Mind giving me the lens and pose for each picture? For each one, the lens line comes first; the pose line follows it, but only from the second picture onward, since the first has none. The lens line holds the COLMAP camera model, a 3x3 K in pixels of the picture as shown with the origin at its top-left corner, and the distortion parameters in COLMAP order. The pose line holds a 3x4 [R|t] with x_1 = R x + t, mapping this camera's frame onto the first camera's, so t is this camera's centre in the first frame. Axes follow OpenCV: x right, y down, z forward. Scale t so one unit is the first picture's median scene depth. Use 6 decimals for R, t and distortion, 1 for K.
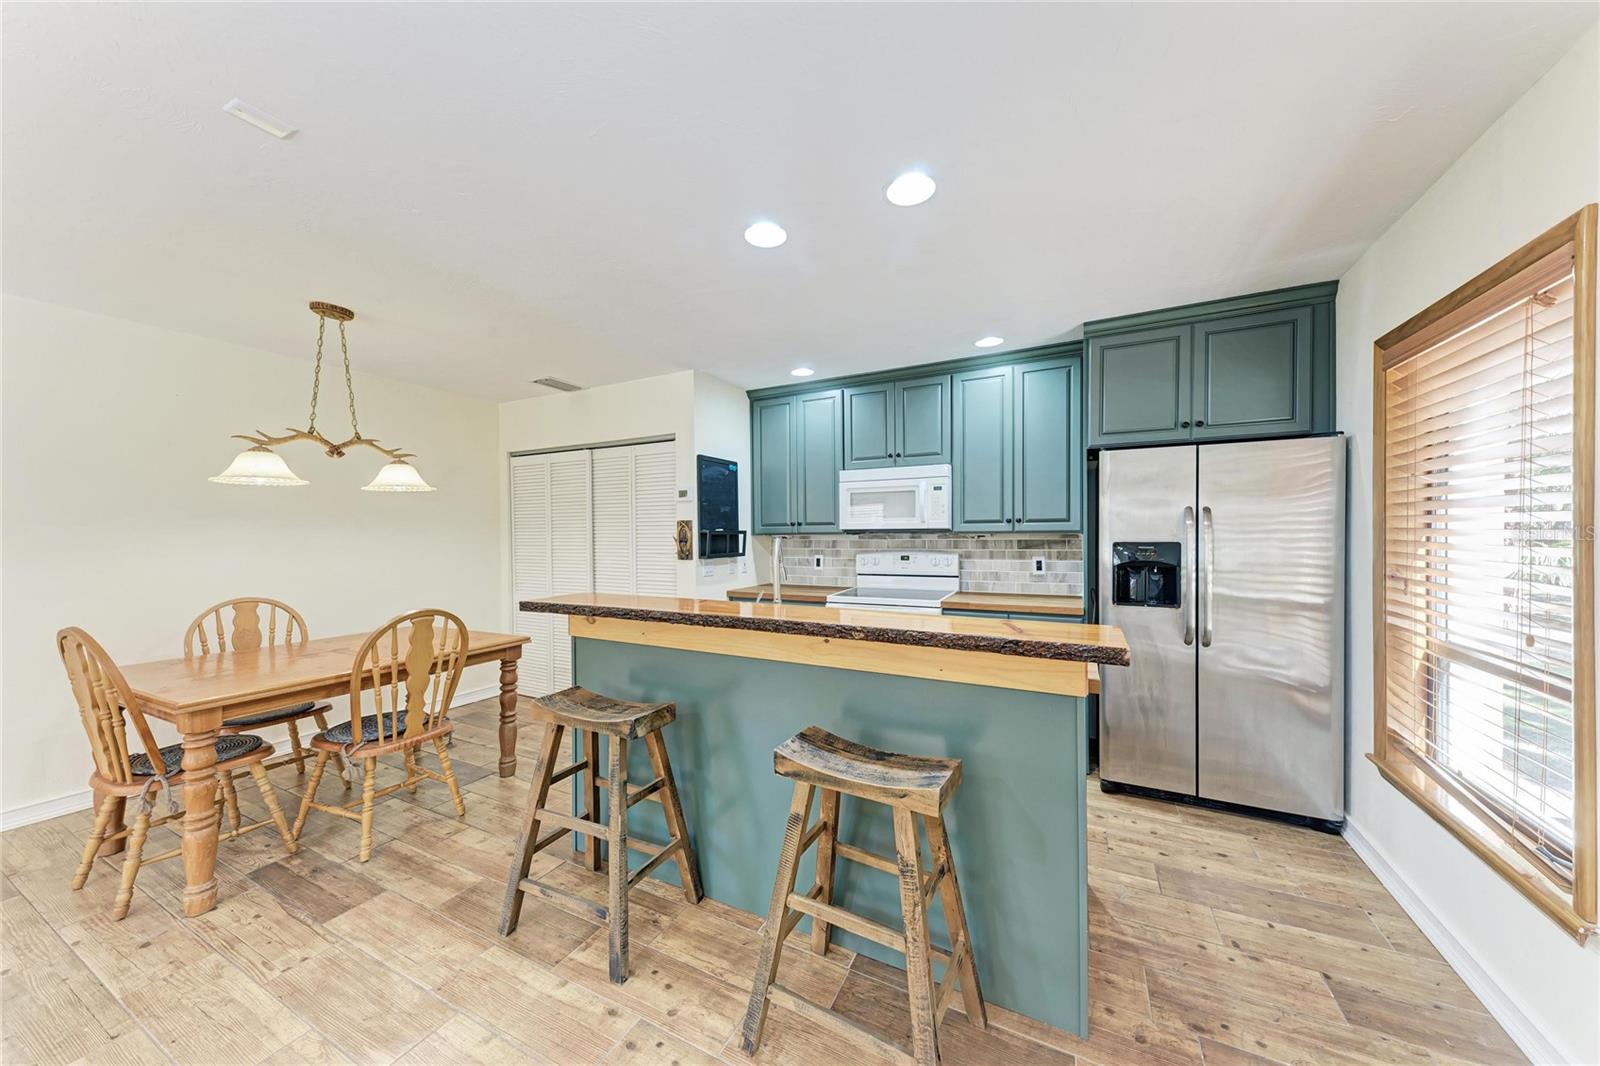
lens RADIAL K [[548.7, 0, 797.8], [0, 548.7, 537.6], [0, 0, 1]] dist [0.020384, -0.005177]
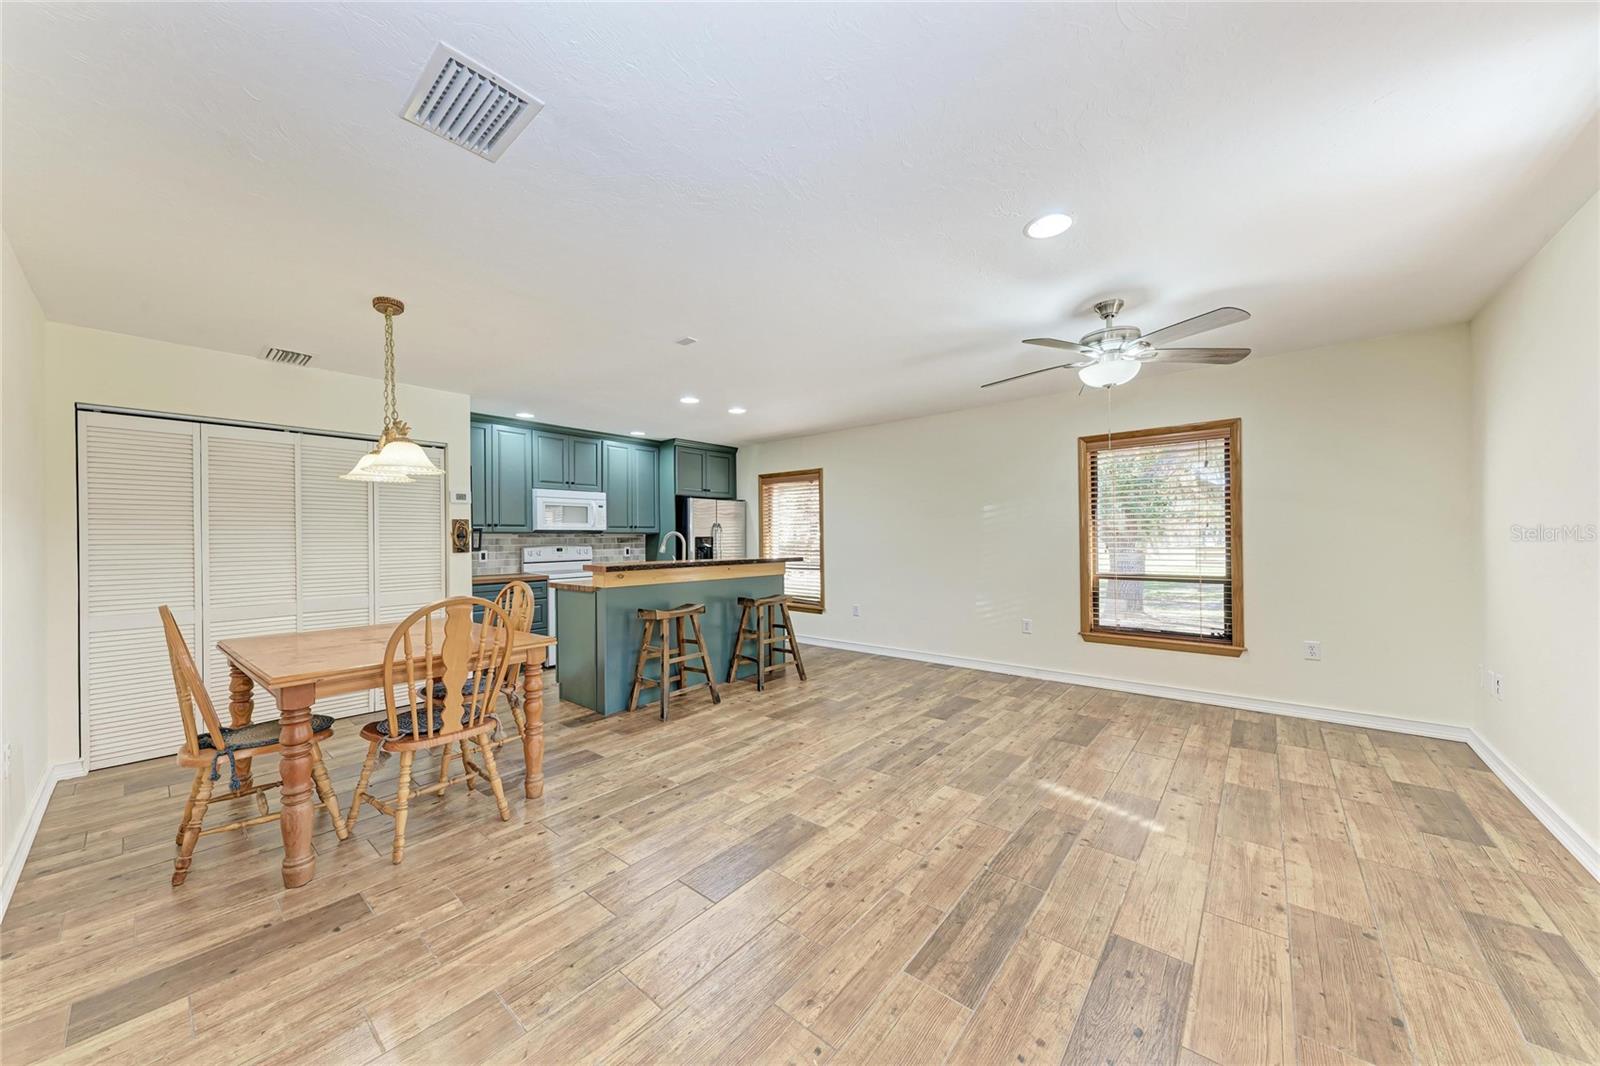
lens RADIAL K [[548.7, 0, 797.8], [0, 548.7, 537.6], [0, 0, 1]] dist [0.020384, -0.005177]
pose [[0.223520, 0.006802, 0.974676, -1.526985], [0.015823, 0.999819, -0.010606, 0.040747], [-0.974571, 0.017793, 0.223372, 0.037508]]
